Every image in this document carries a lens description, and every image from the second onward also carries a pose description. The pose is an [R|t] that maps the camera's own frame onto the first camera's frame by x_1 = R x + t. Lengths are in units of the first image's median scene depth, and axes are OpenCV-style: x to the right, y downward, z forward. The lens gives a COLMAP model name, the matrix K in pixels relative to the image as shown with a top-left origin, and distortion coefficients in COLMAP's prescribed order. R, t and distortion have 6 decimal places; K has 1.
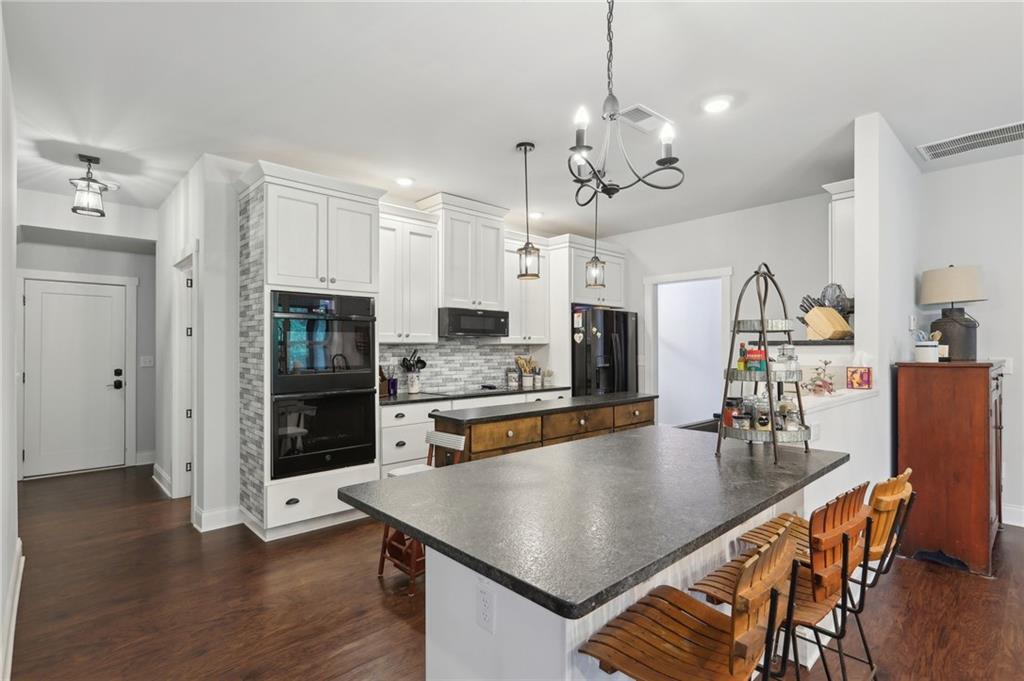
lens RADIAL K [[496.2, 0, 516.0], [0, 496.2, 347.8], [0, 0, 1]] dist [0.006164, 0.000684]
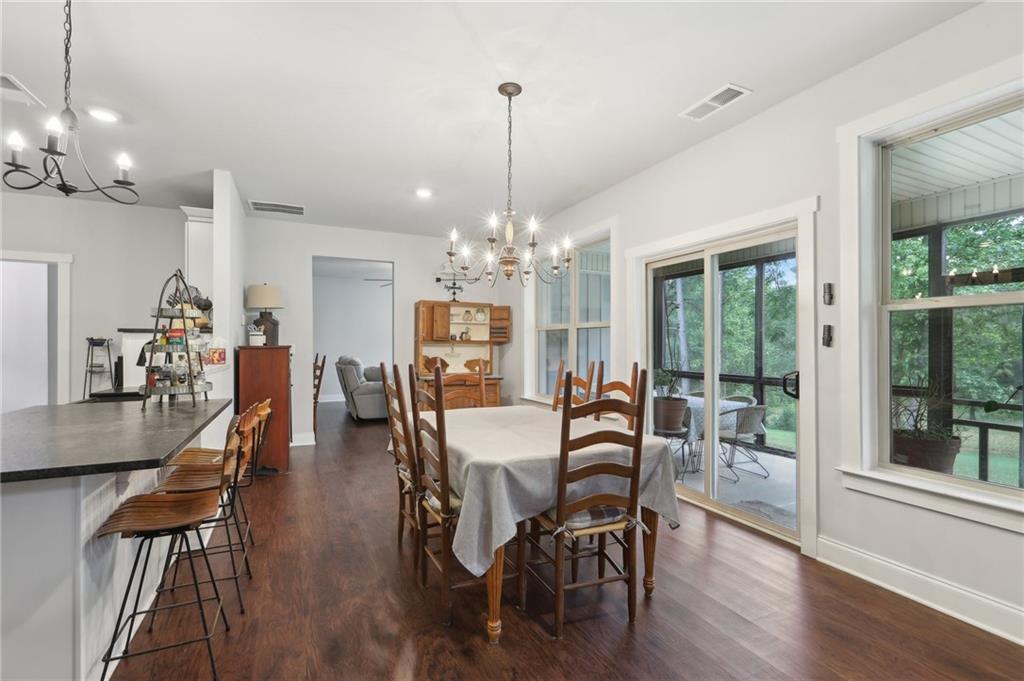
lens RADIAL K [[465.0, 0, 514.2], [0, 465.0, 348.2], [0, 0, 1]] dist [0.001690, -0.000465]
pose [[0.308508, -0.002954, 0.951217, -0.300766], [-0.002439, 0.999989, 0.003897, 0.030611], [-0.951219, -0.003522, 0.308497, -0.199947]]
